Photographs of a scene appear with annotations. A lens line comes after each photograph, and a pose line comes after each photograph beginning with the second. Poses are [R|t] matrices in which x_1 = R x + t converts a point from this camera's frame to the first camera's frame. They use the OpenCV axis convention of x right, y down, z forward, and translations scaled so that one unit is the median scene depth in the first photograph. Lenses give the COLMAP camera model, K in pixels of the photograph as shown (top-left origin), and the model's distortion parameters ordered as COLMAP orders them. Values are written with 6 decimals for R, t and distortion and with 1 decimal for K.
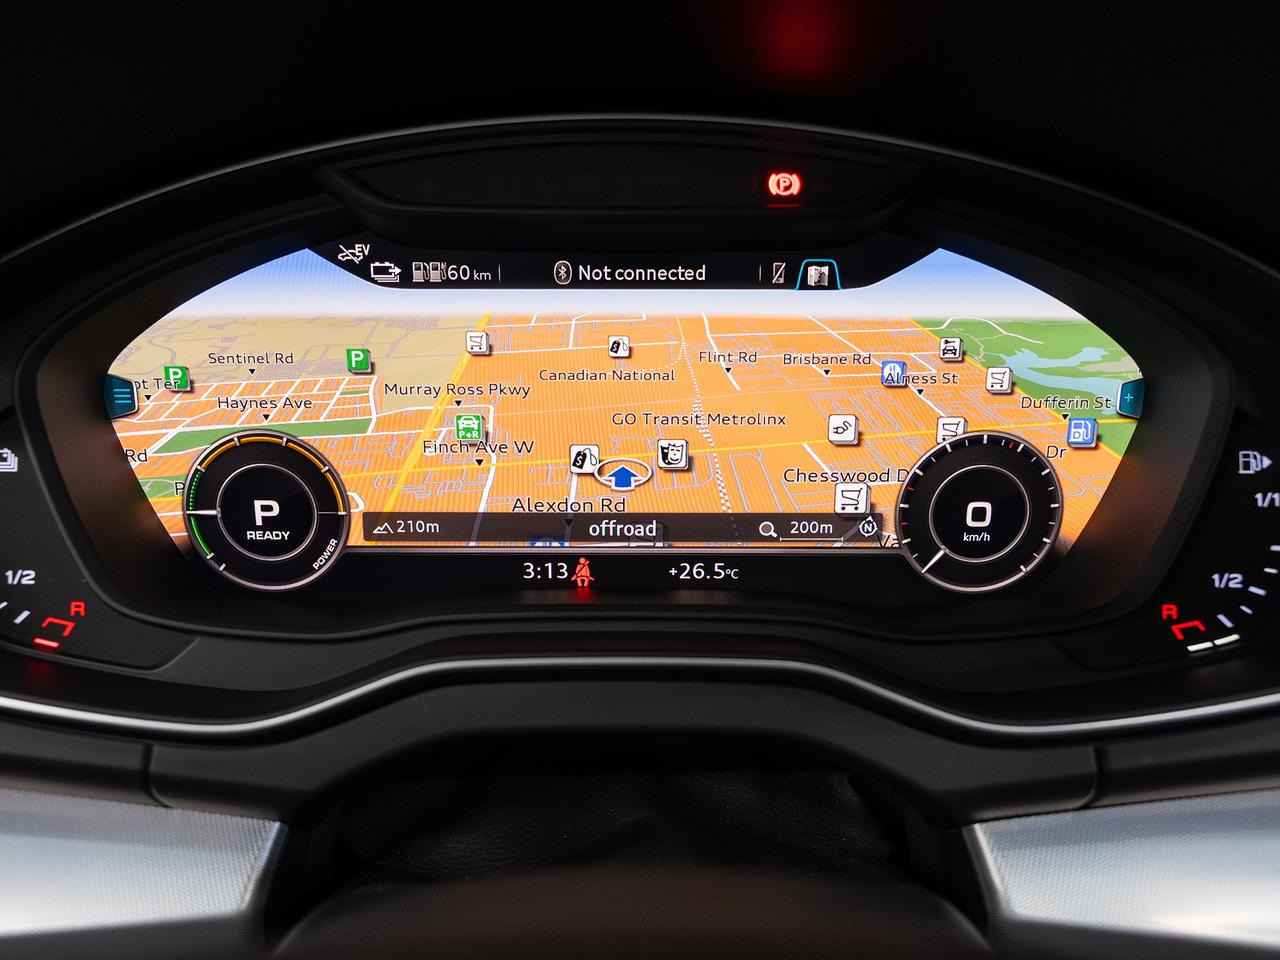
lens RADIAL K [[1014.2, 0, 640.0], [0, 1014.2, 480.0], [0, 0, 1]] dist [-0.035297, -0.003156]
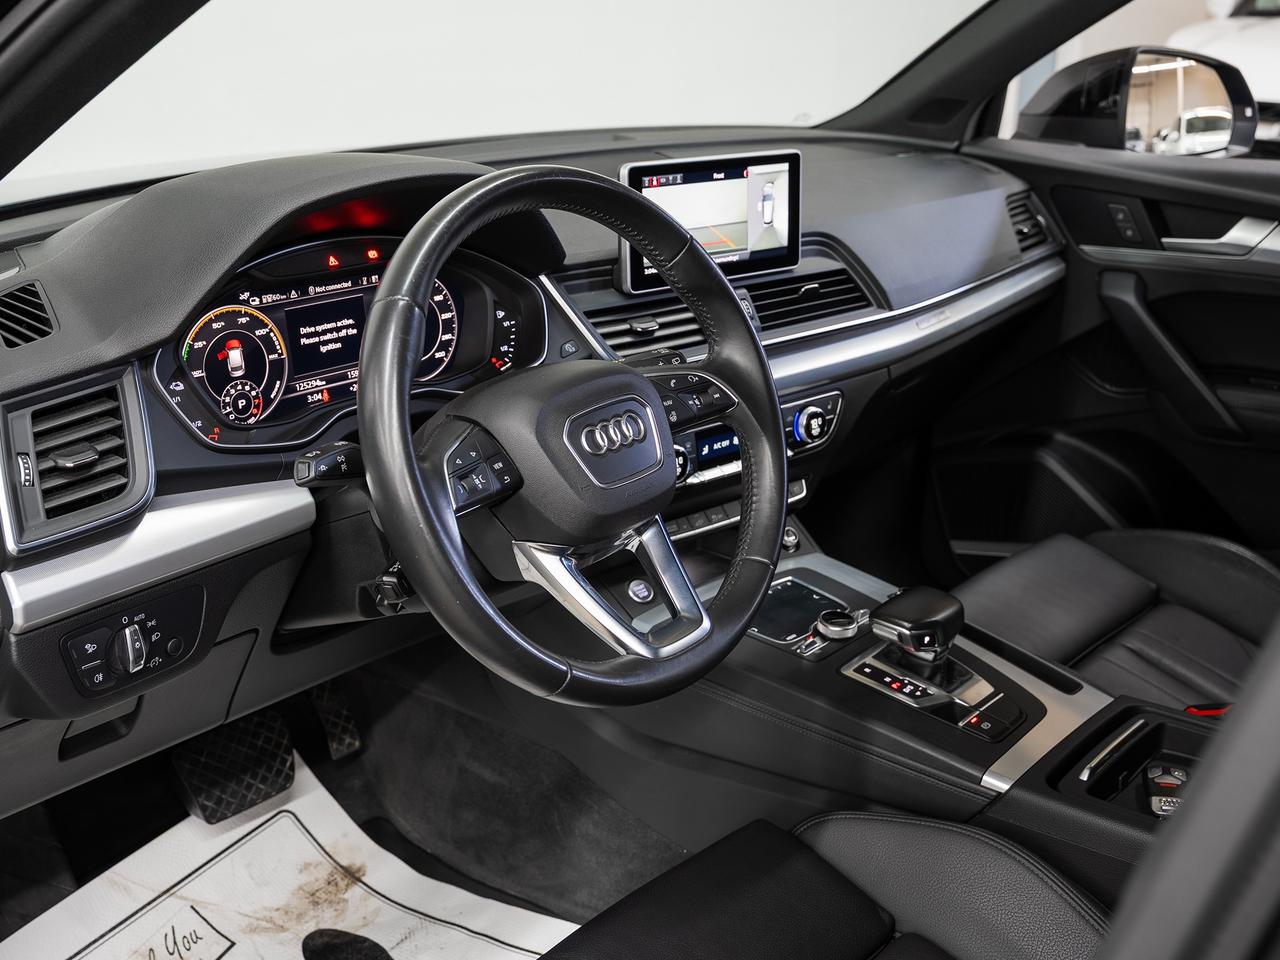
lens RADIAL K [[1507.4, 0, 640.2], [0, 1507.4, 481.7], [0, 0, 1]] dist [-0.109142, -0.022774]
pose [[0.660640, -0.237608, 0.712108, -2.806426], [0.251480, 0.963827, 0.088295, 0.197070], [-0.707328, 0.120750, 0.696496, -2.788660]]
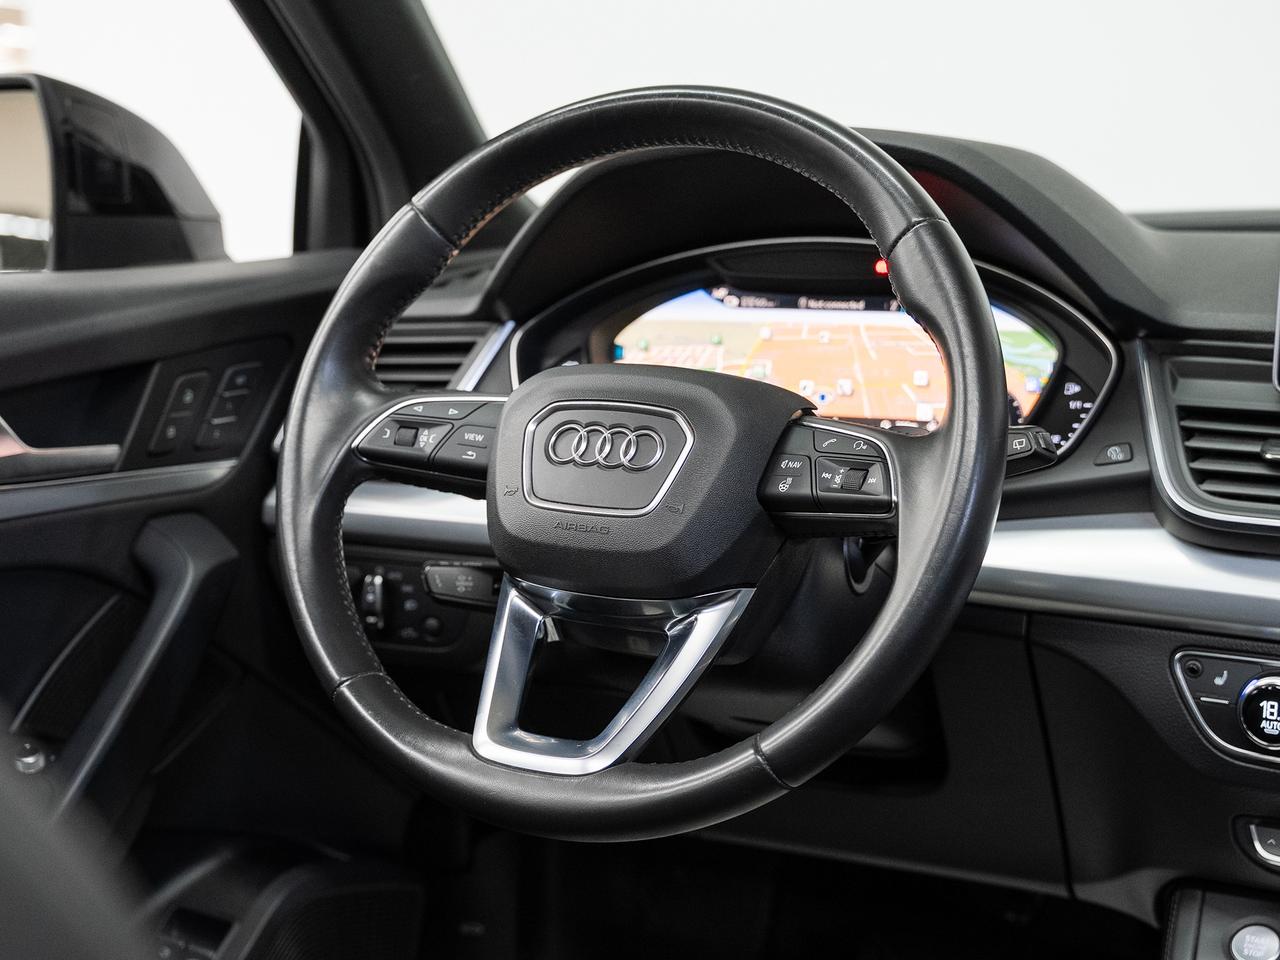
lens RADIAL K [[1865.6, 0, 640.0], [0, 1865.6, 480.0], [0, 0, 1]] dist [-0.000480, -0.032016]
pose [[0.895580, 0.065711, -0.440021, 1.542397], [-0.150024, 0.975709, -0.159637, 0.953347], [0.418843, 0.208981, 0.883684, -2.916662]]
